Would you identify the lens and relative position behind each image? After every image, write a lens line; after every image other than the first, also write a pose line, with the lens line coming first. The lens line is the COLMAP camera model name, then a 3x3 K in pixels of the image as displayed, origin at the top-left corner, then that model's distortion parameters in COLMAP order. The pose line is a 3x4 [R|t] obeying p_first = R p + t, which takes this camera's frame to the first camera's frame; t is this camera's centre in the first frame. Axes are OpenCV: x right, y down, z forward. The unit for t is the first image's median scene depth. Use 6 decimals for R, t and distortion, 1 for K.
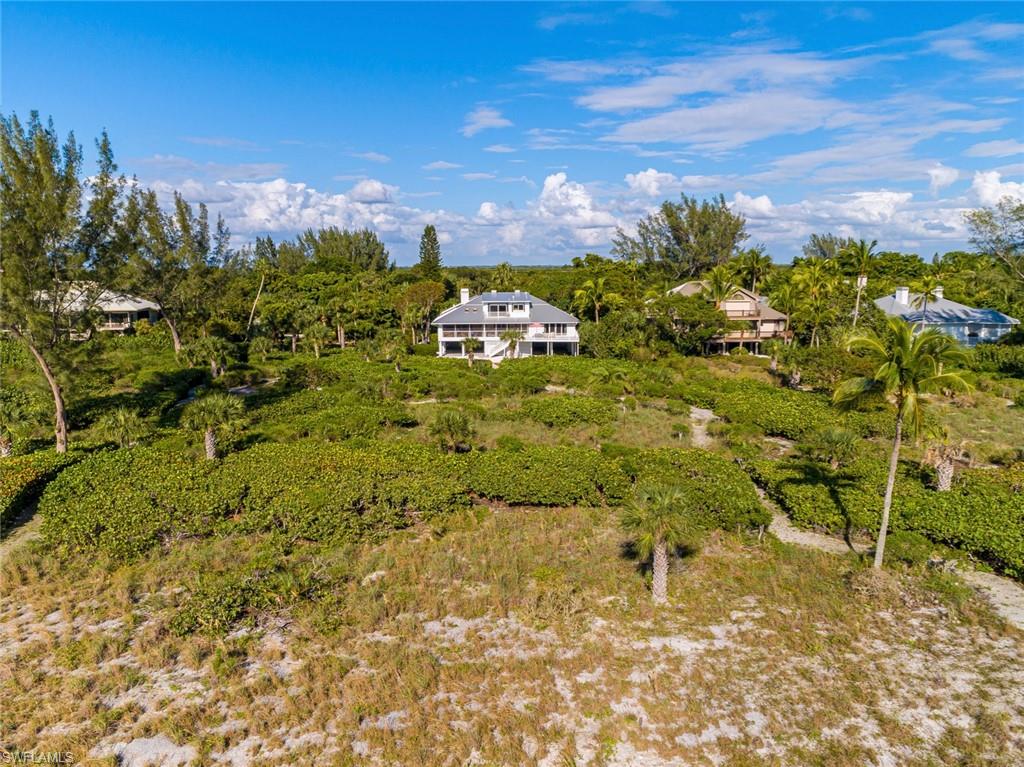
lens RADIAL K [[722.8, 0, 511.8], [0, 722.8, 382.2], [0, 0, 1]] dist [-0.005383, -0.000651]
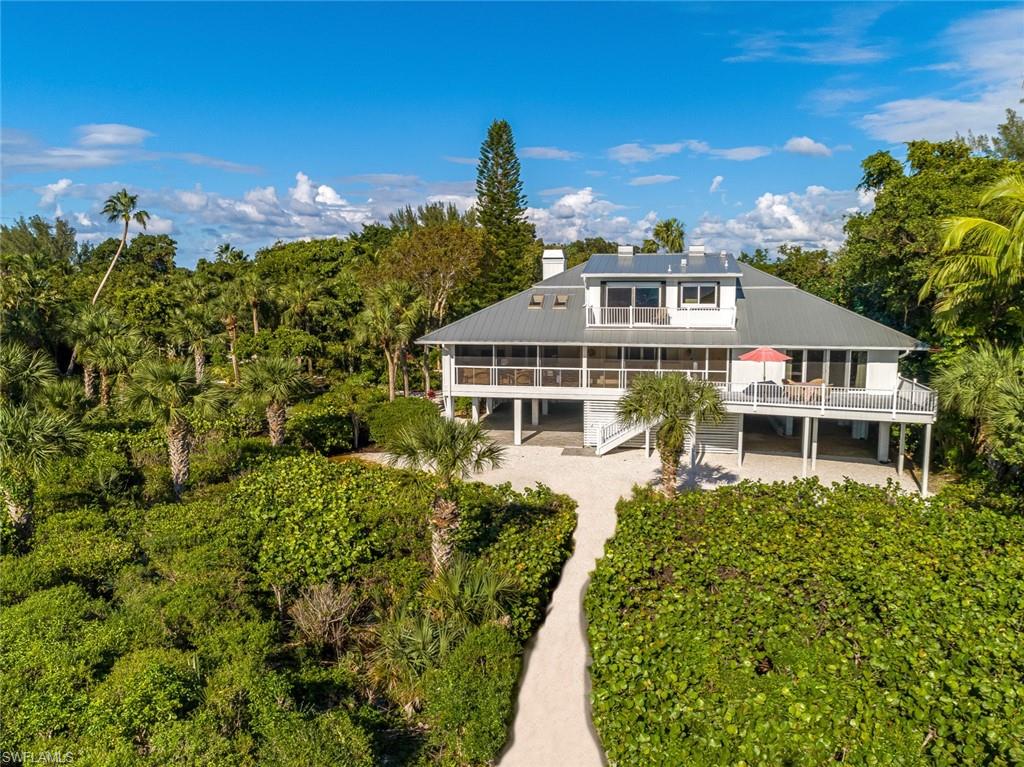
lens RADIAL K [[722.8, 0, 515.4], [0, 722.8, 384.9], [0, 0, 1]] dist [-0.005383, -0.000651]
pose [[0.974516, 0.036392, -0.221345, 0.002329], [-0.039152, 0.999200, -0.008094, -0.059951], [0.220873, 0.016554, 0.975162, 0.686530]]
